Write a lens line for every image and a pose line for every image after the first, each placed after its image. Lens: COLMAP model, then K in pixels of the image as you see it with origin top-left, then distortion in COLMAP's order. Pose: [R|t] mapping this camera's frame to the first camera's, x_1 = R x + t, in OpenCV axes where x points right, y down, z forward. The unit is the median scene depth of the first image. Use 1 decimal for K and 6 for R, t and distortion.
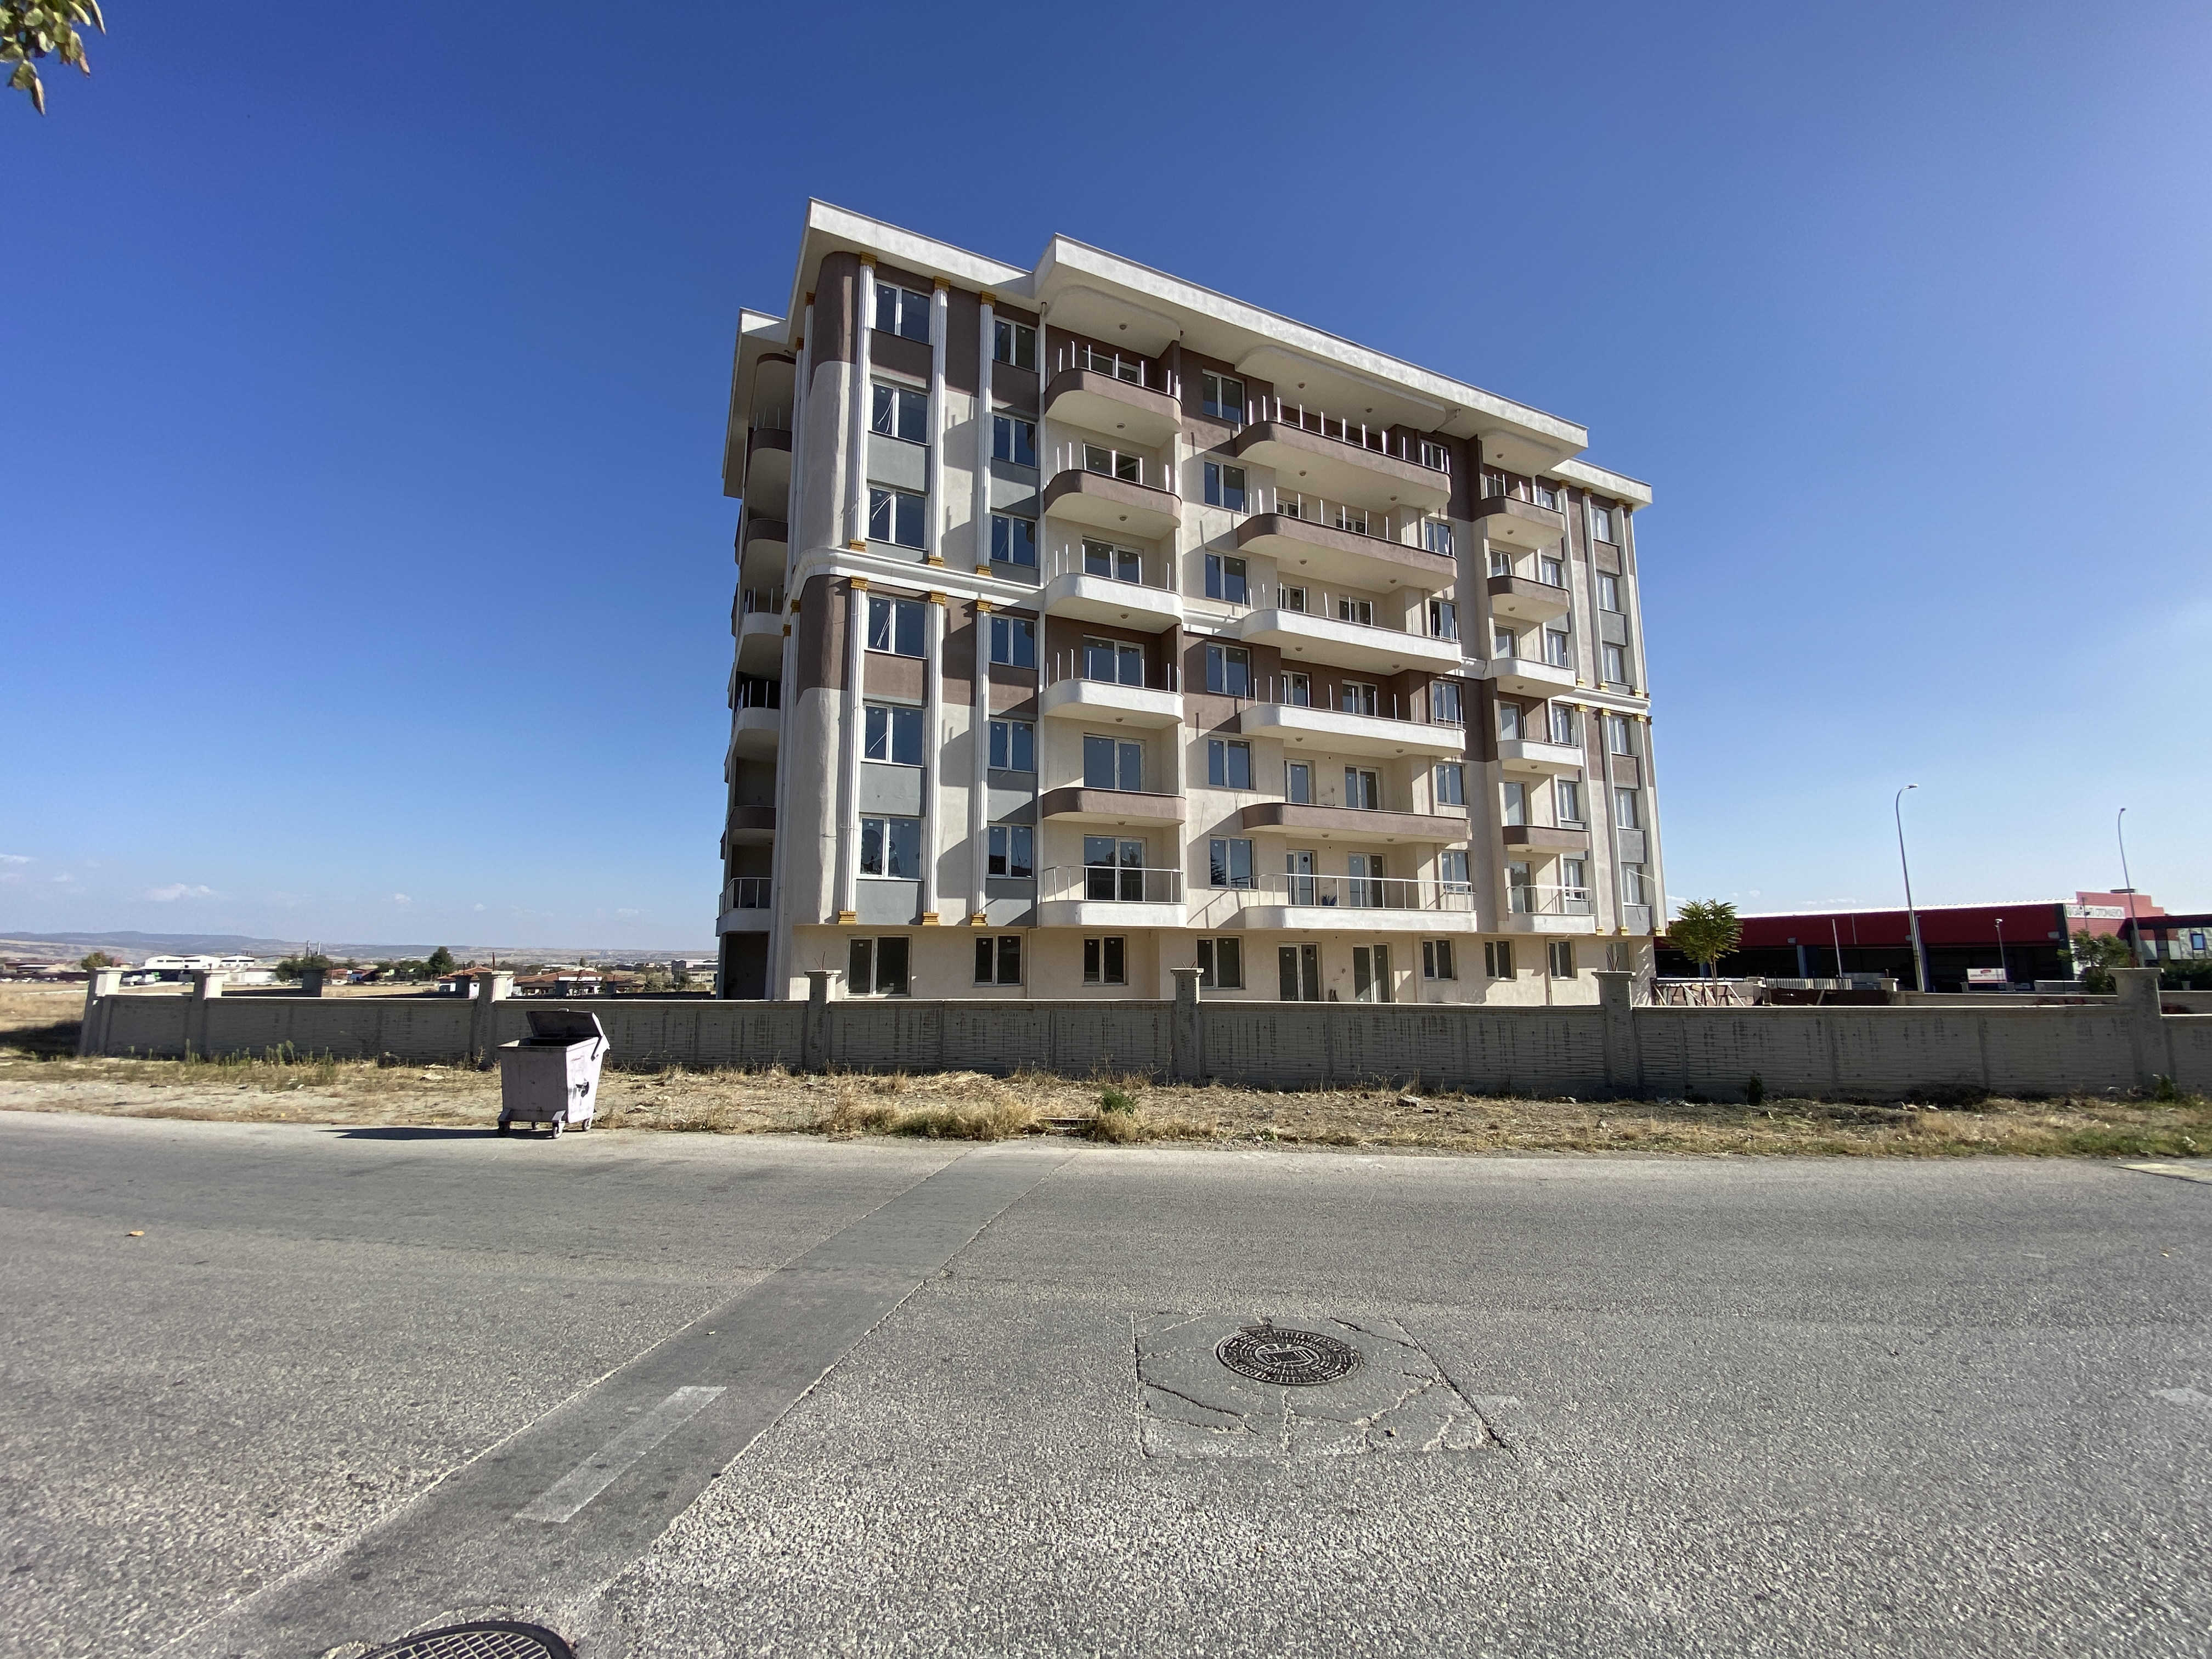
lens RADIAL K [[904.1, 0, 1108.7], [0, 904.1, 861.5], [0, 0, 1]] dist [0.015203, -0.026979]
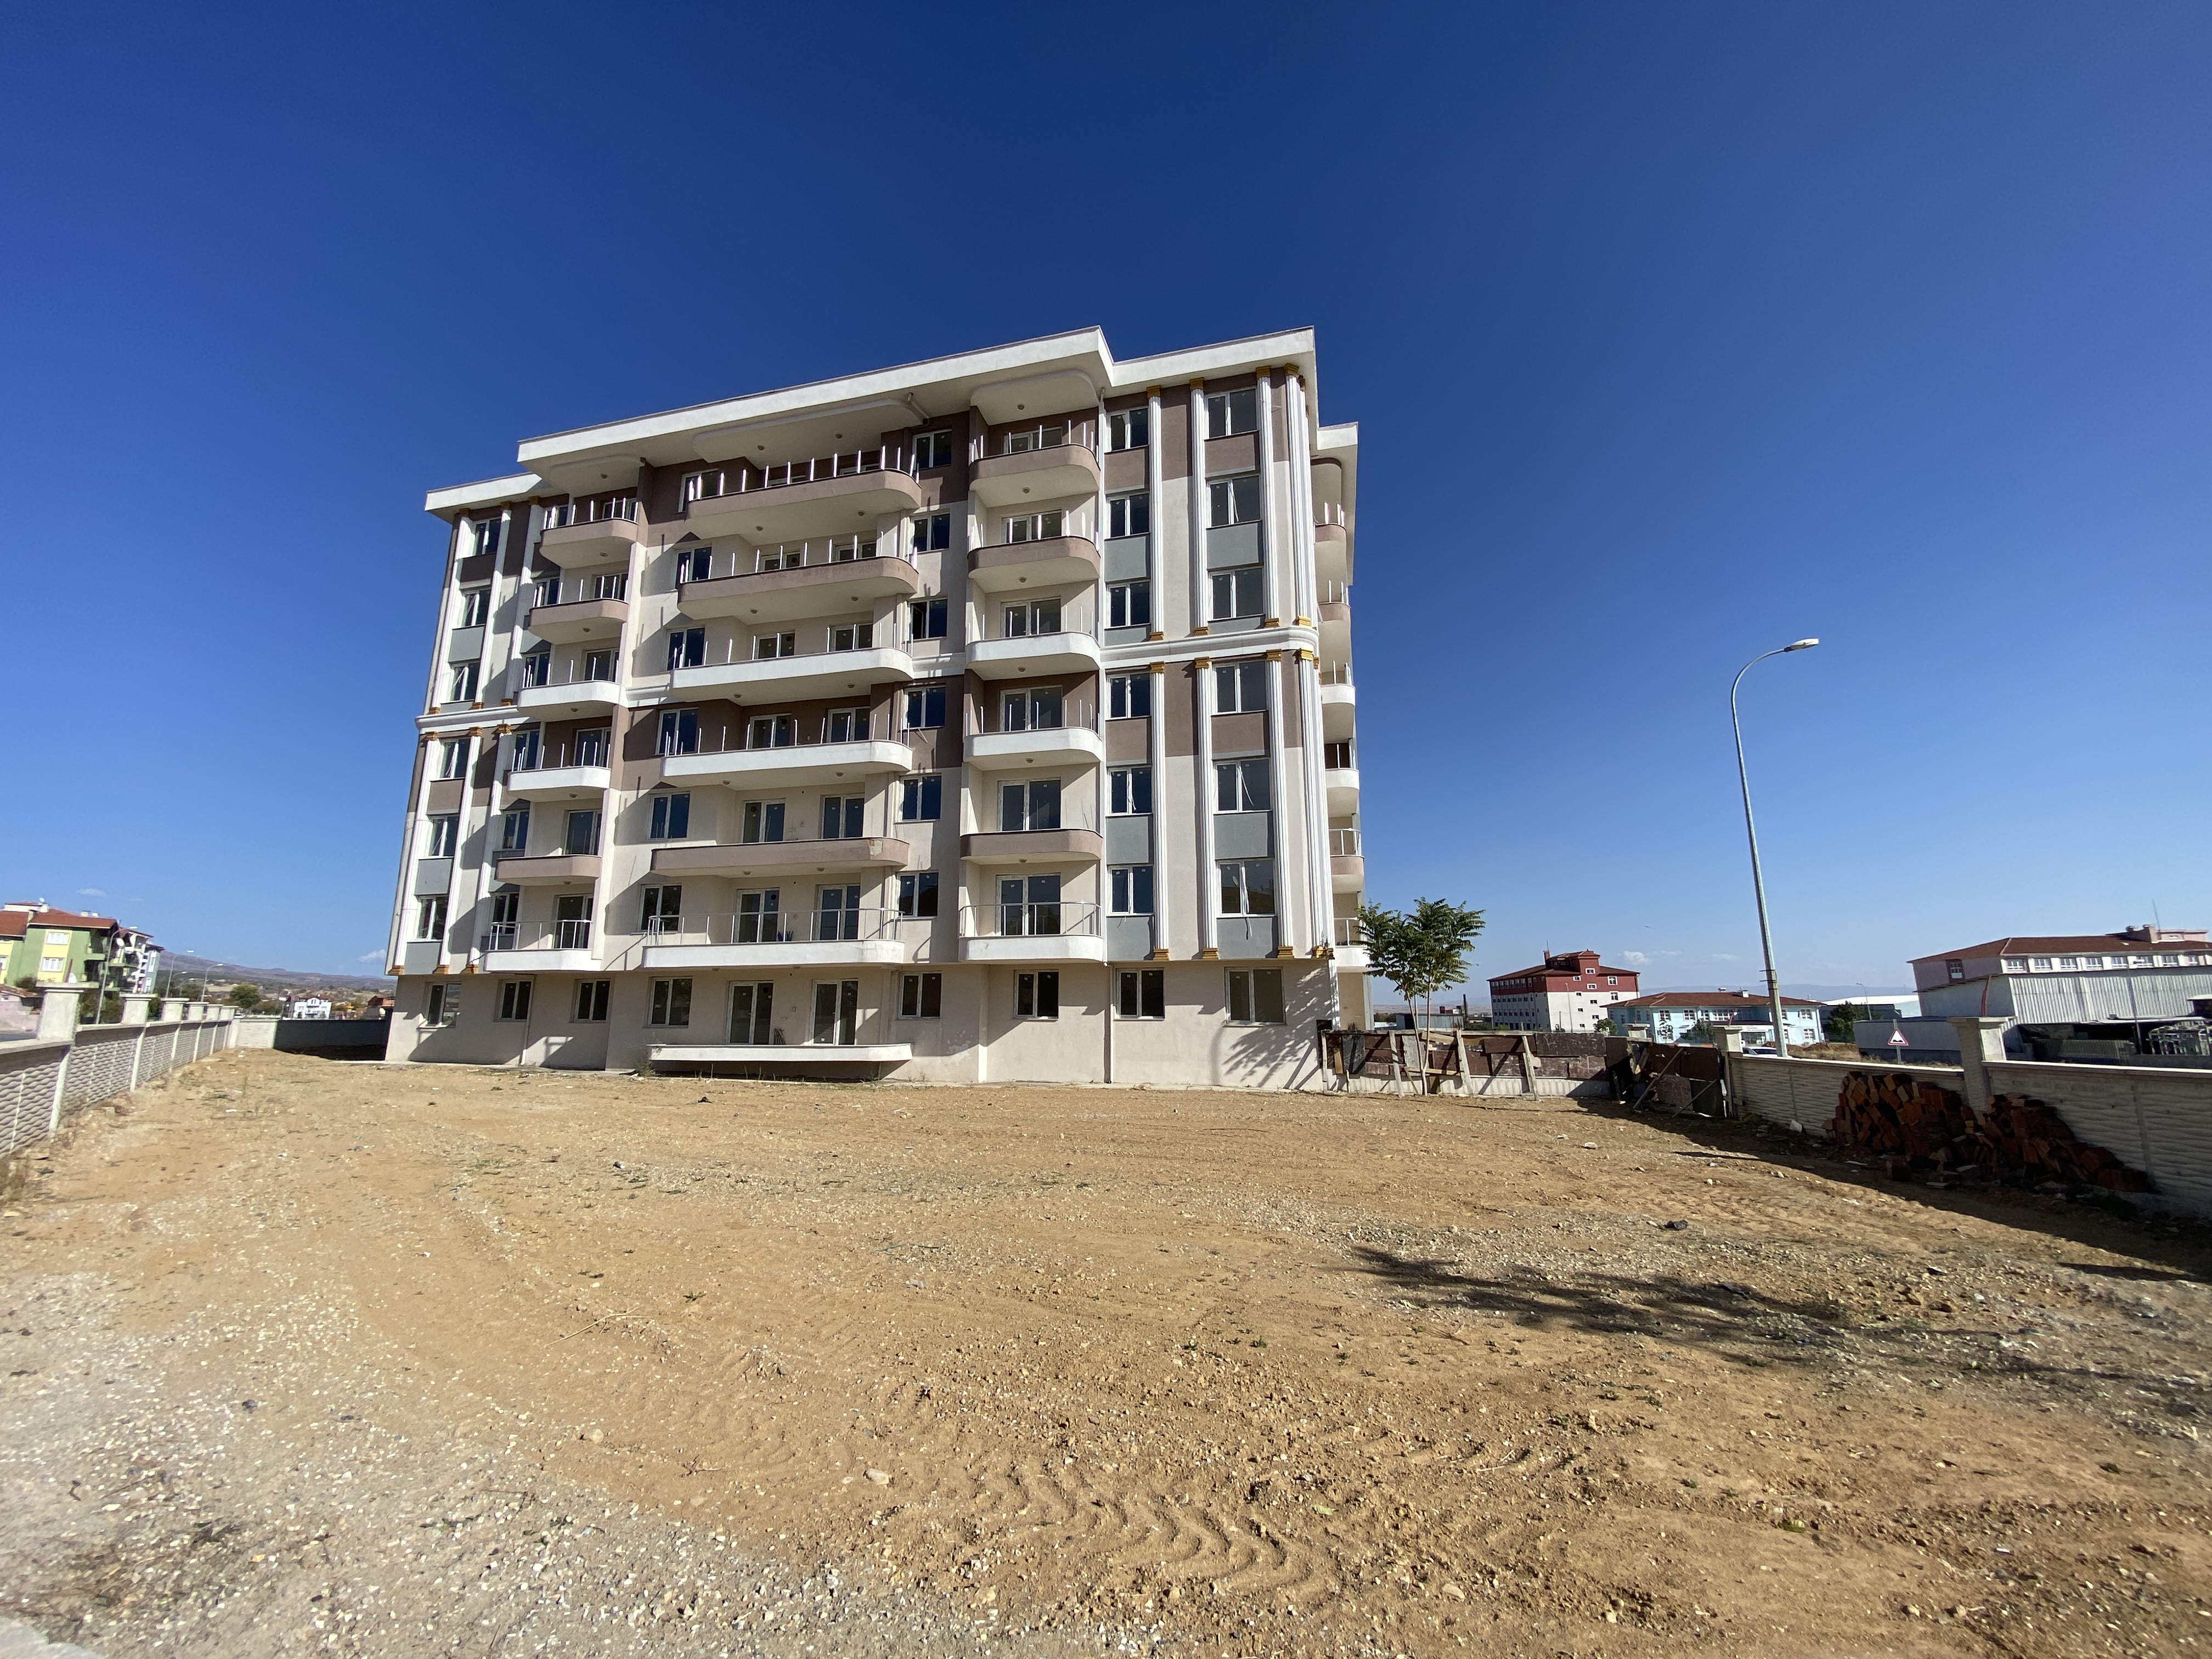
lens RADIAL K [[814.4, 0, 1103.8], [0, 814.4, 837.9], [0, 0, 1]] dist [0.059264, -0.034989]
pose [[0.773501, -0.118567, -0.622606, 1.244749], [0.071045, 0.992375, -0.100722, 0.059213], [0.629800, 0.033675, 0.776027, 0.597201]]
